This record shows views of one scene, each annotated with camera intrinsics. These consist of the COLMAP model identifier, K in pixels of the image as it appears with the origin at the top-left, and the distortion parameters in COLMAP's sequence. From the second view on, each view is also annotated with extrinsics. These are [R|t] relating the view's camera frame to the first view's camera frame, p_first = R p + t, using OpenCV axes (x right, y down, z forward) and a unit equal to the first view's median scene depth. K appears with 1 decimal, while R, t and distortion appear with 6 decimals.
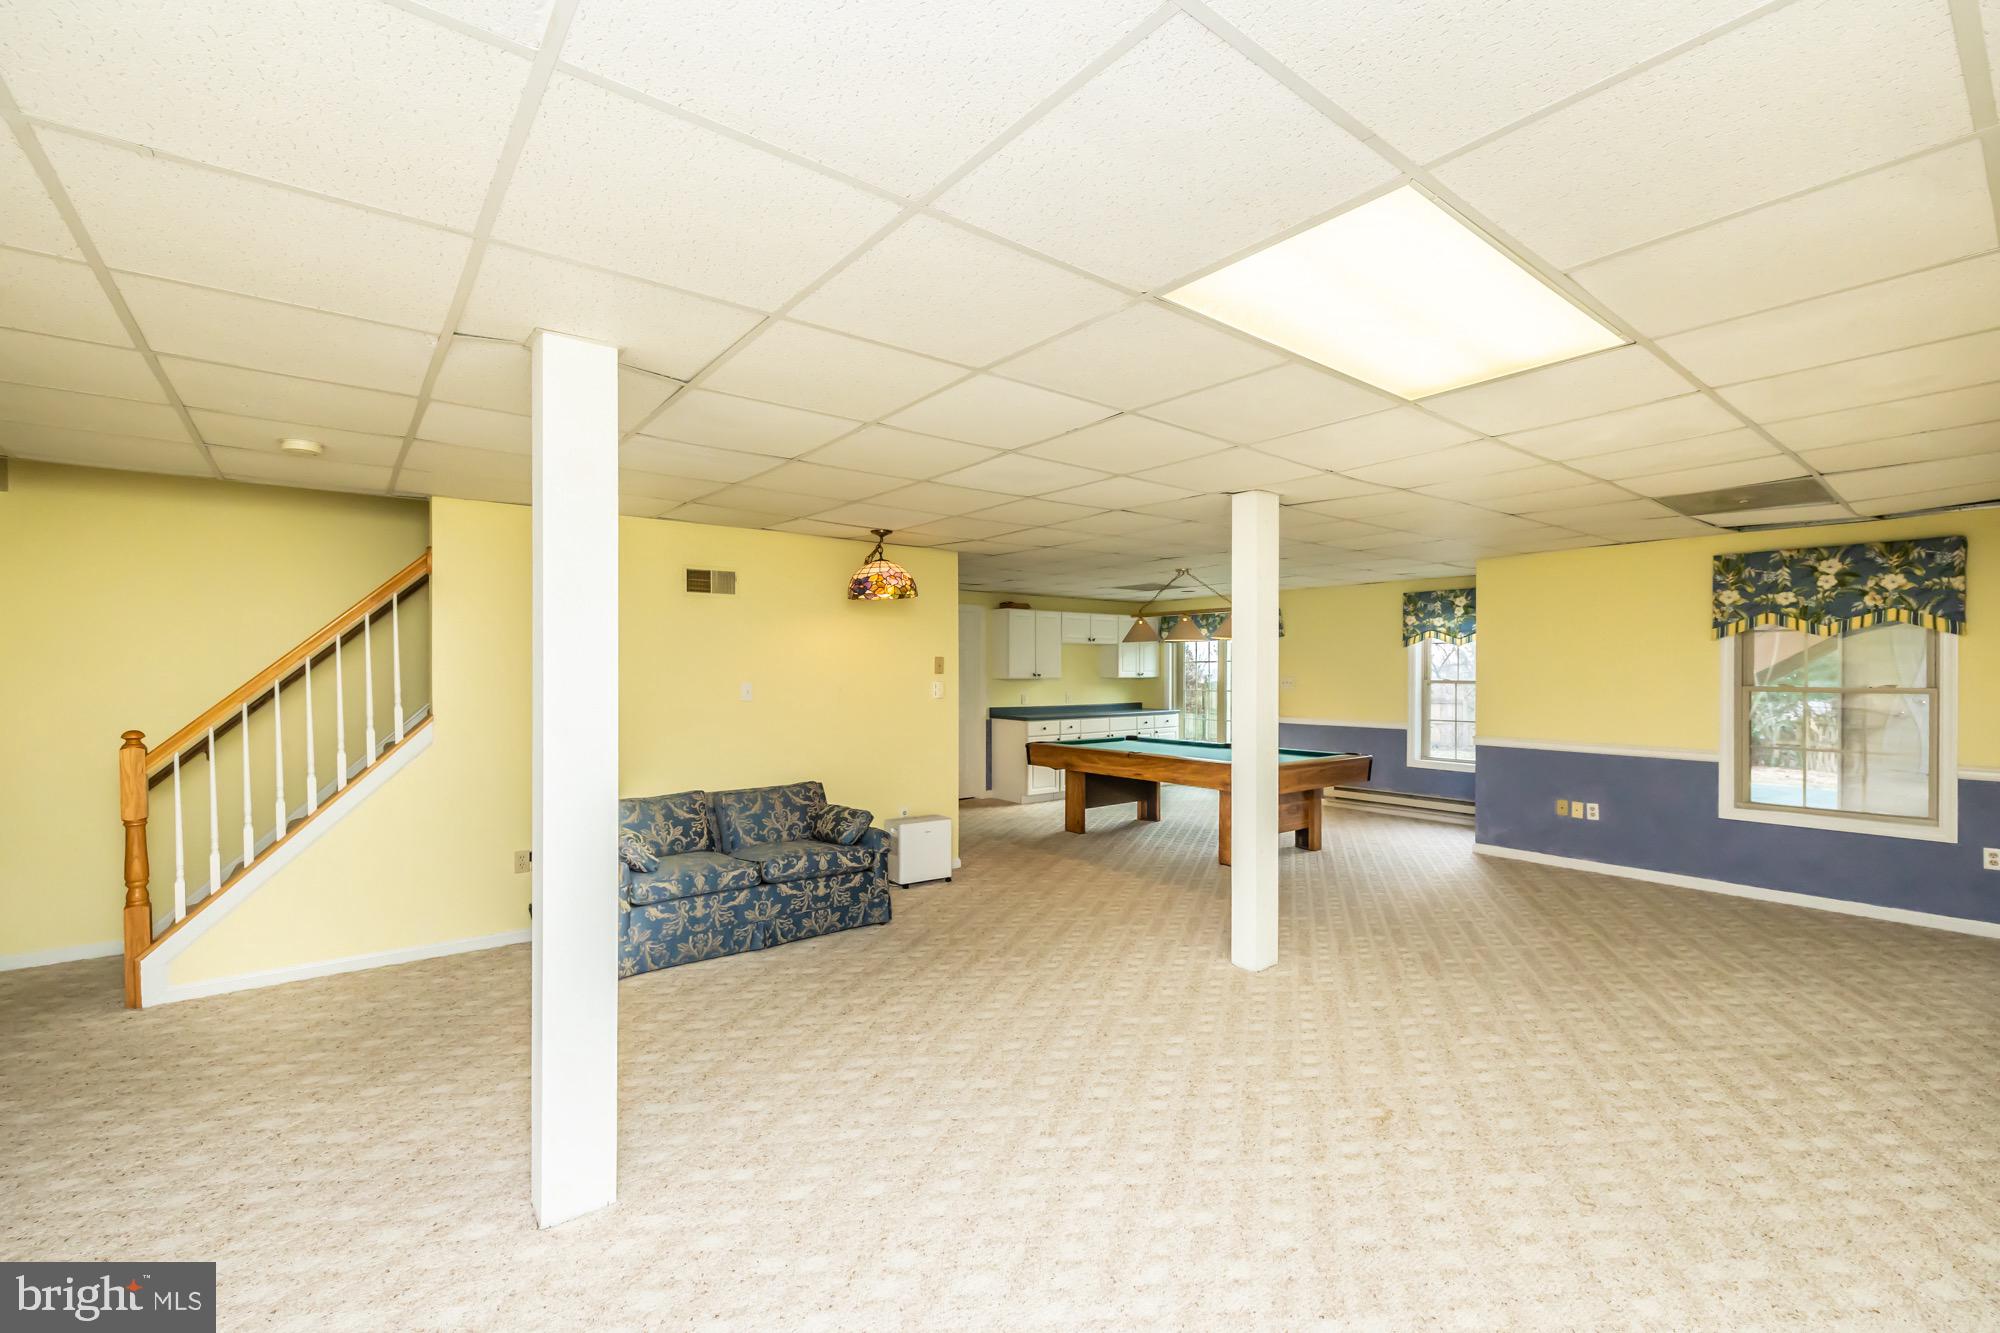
lens RADIAL K [[850.0, 0, 993.4], [0, 850.0, 668.6], [0, 0, 1]] dist [-0.000653, -0.000194]
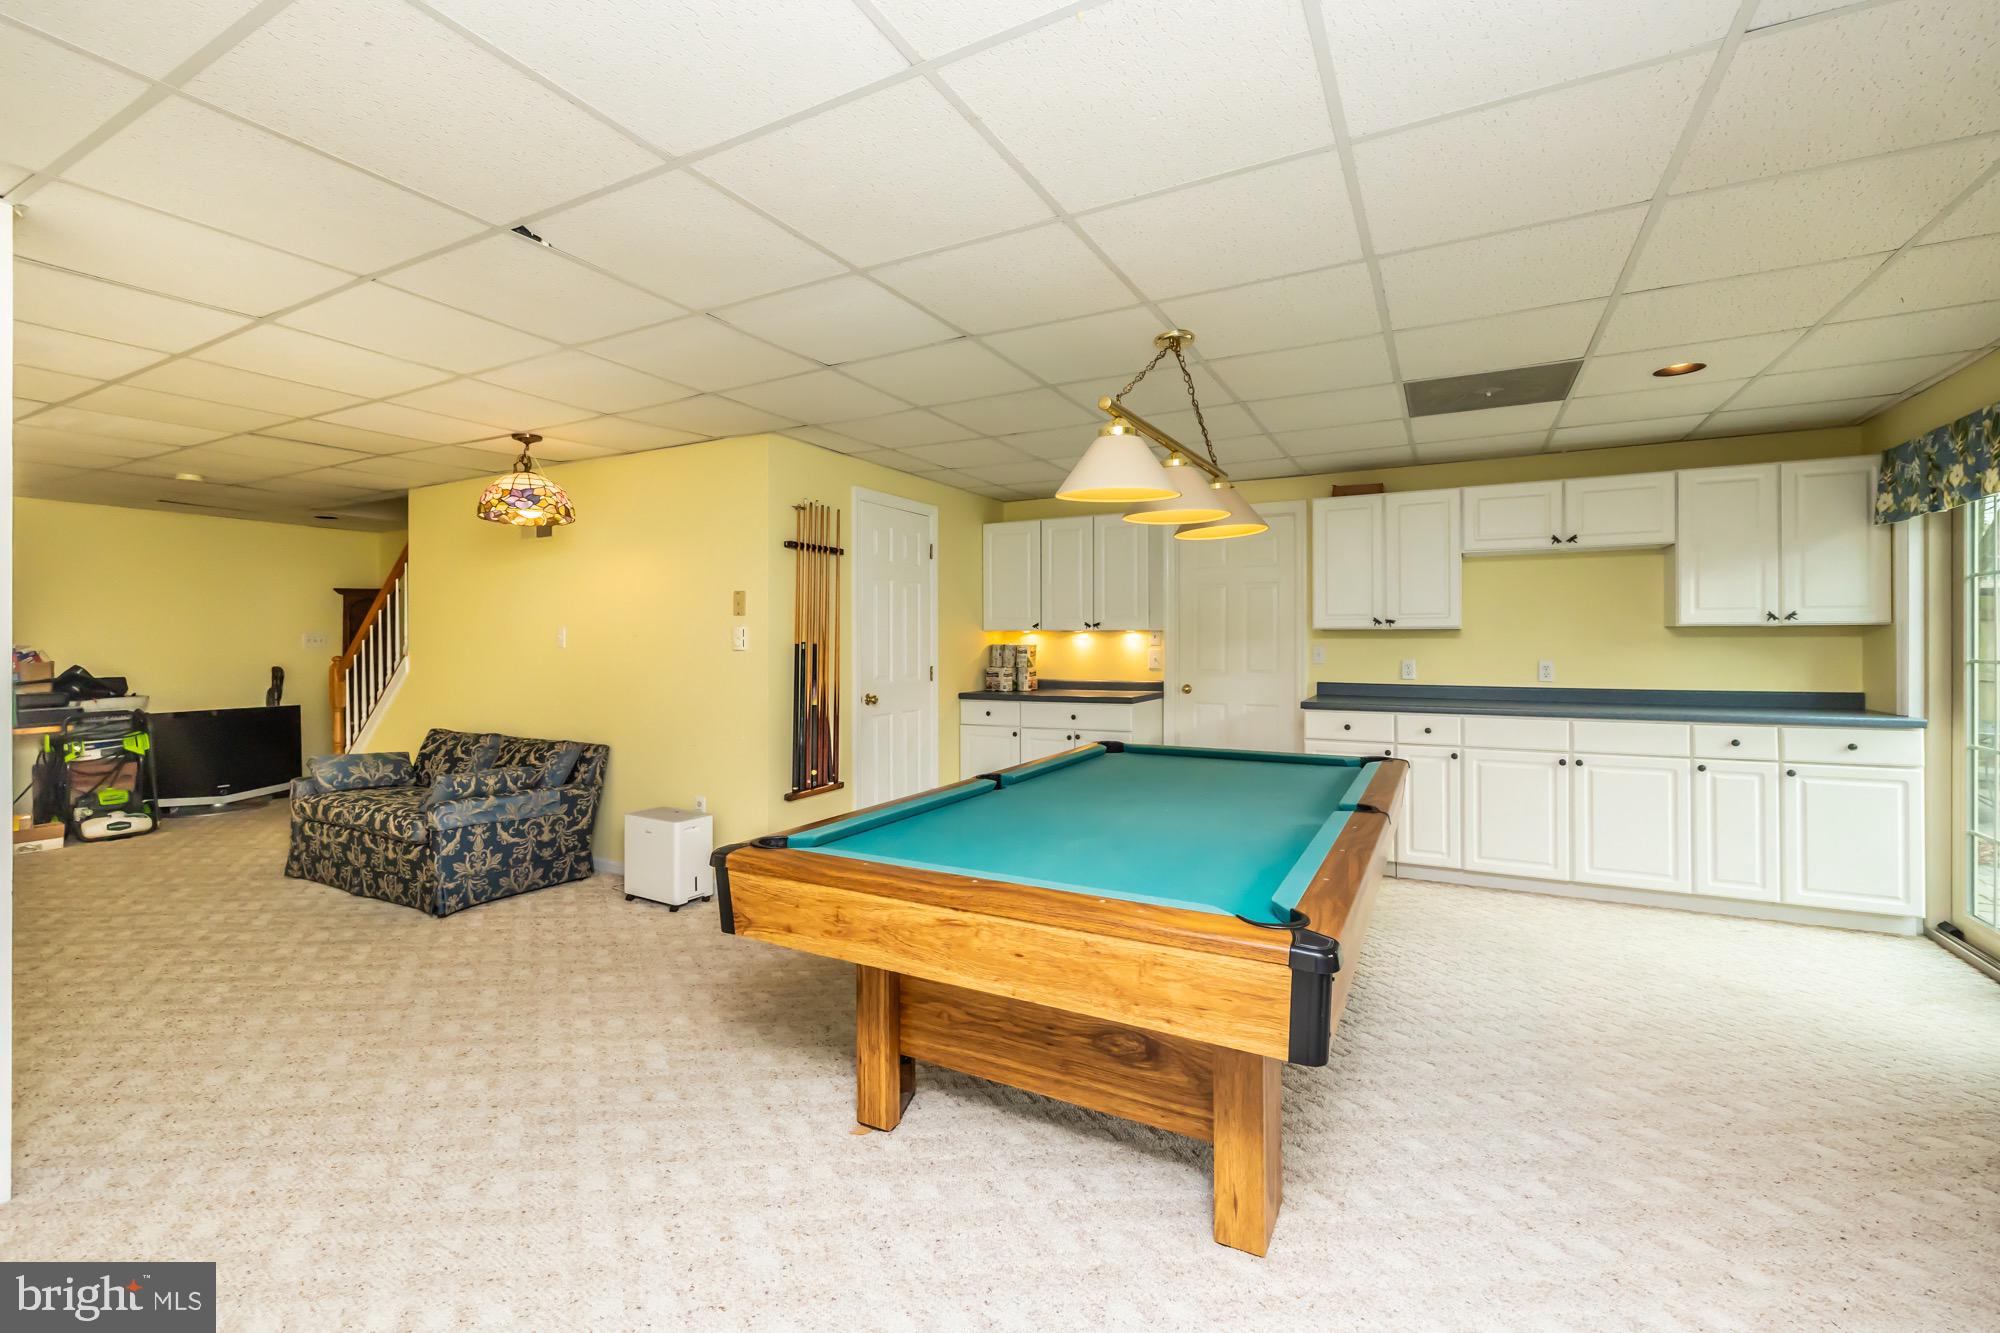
lens RADIAL K [[853.6, 0, 1002.4], [0, 853.6, 626.3], [0, 0, 1]] dist [-0.002131, -0.000486]
pose [[0.400719, -0.020098, -0.915981, 0.436421], [0.002547, 0.999780, -0.020822, 0.021262], [0.916198, 0.006011, 0.400682, 0.606992]]
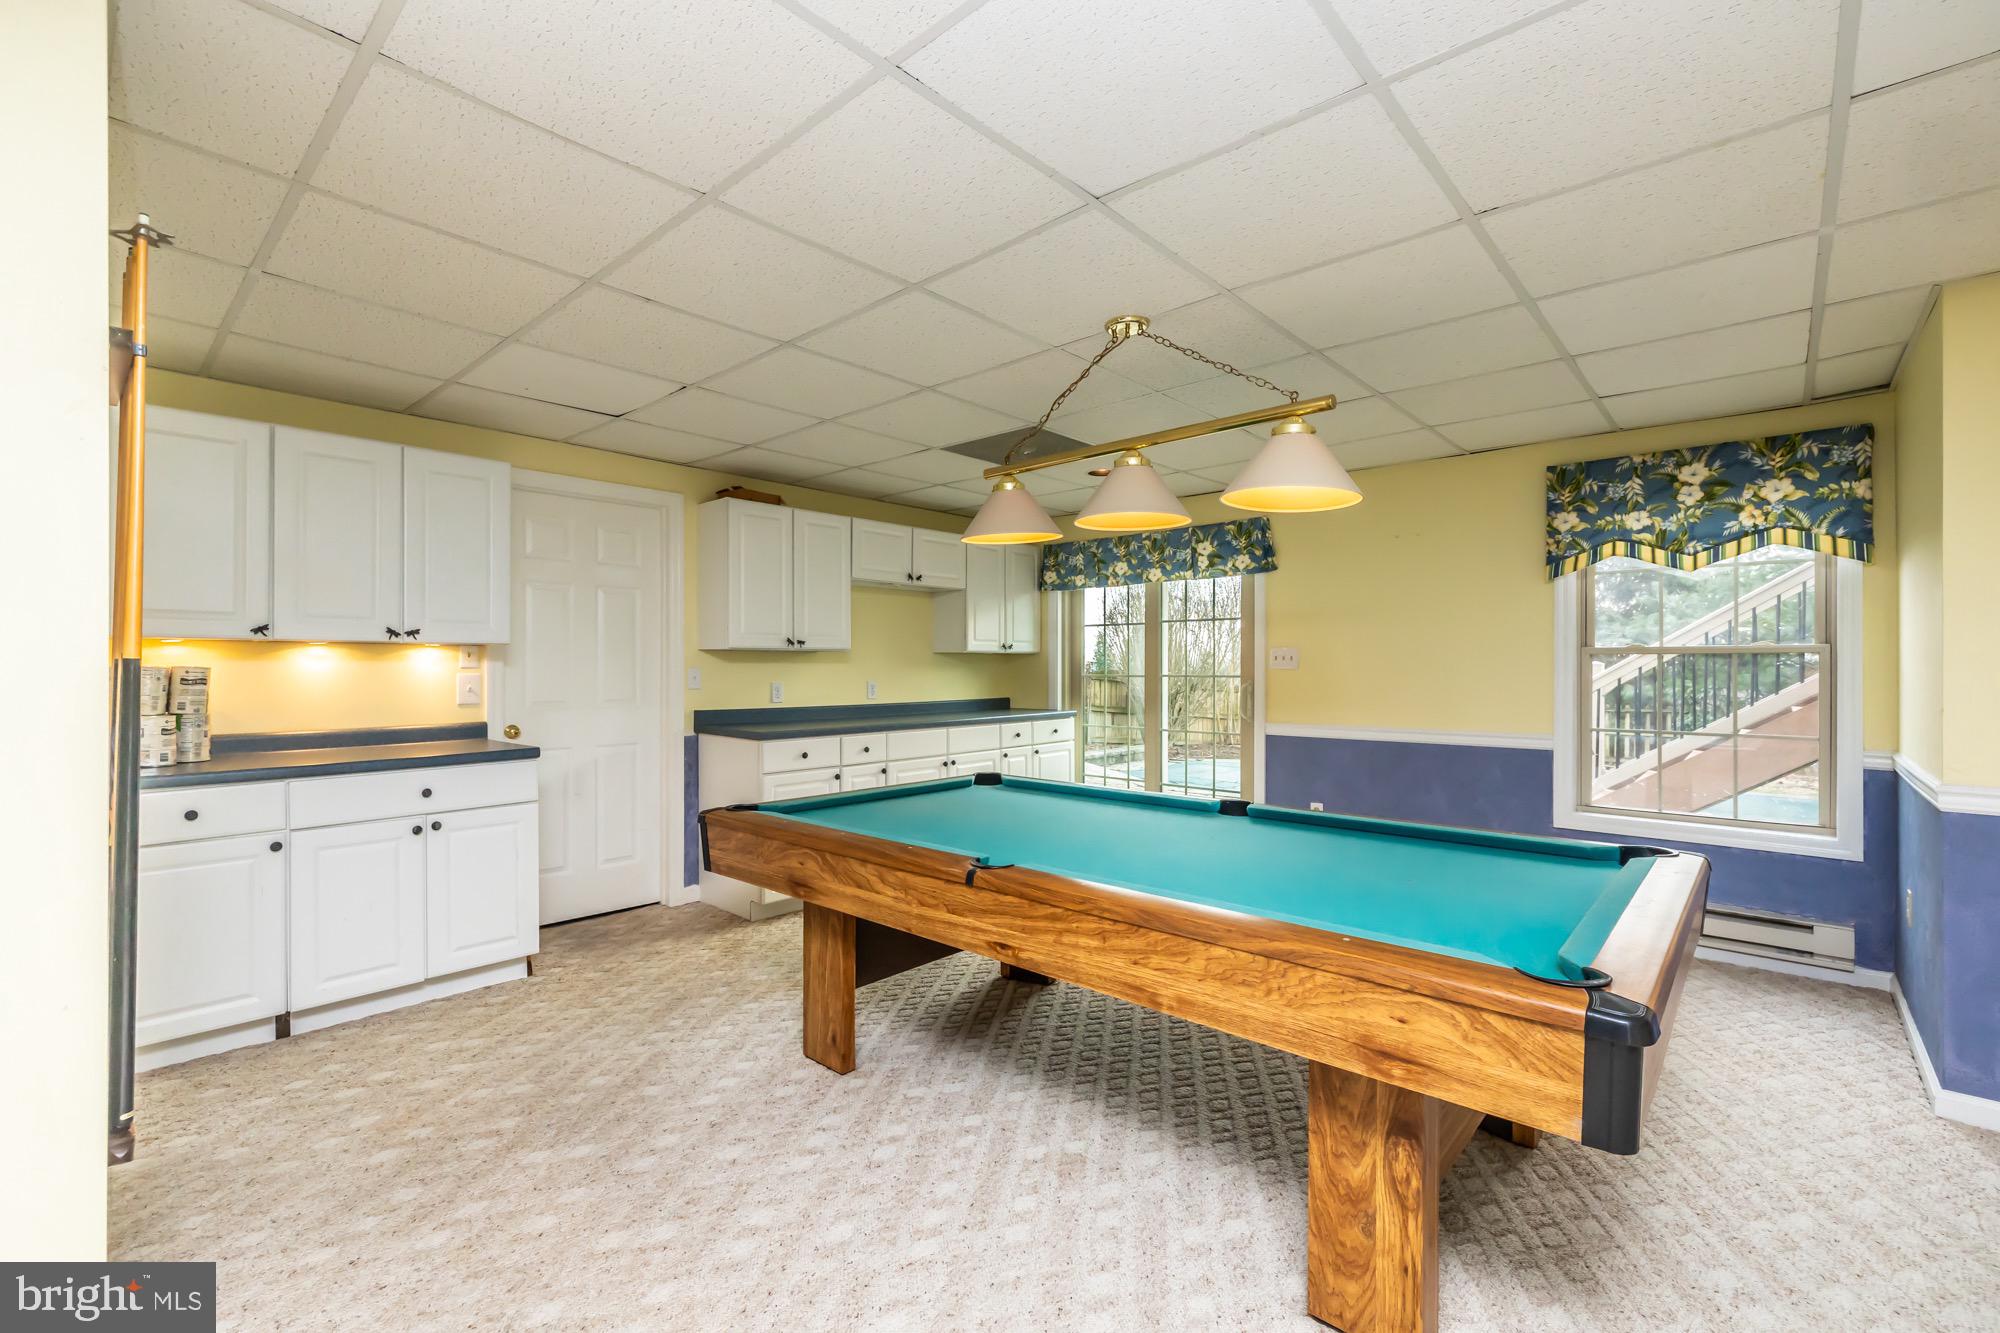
lens RADIAL K [[850.0, 0, 993.4], [0, 850.0, 668.6], [0, 0, 1]] dist [-0.000653, -0.000194]
pose [[0.987849, -0.001287, 0.155412, 0.089596], [0.000283, 0.999979, 0.006483, 0.020188], [-0.155417, -0.006360, 0.987828, 0.521768]]
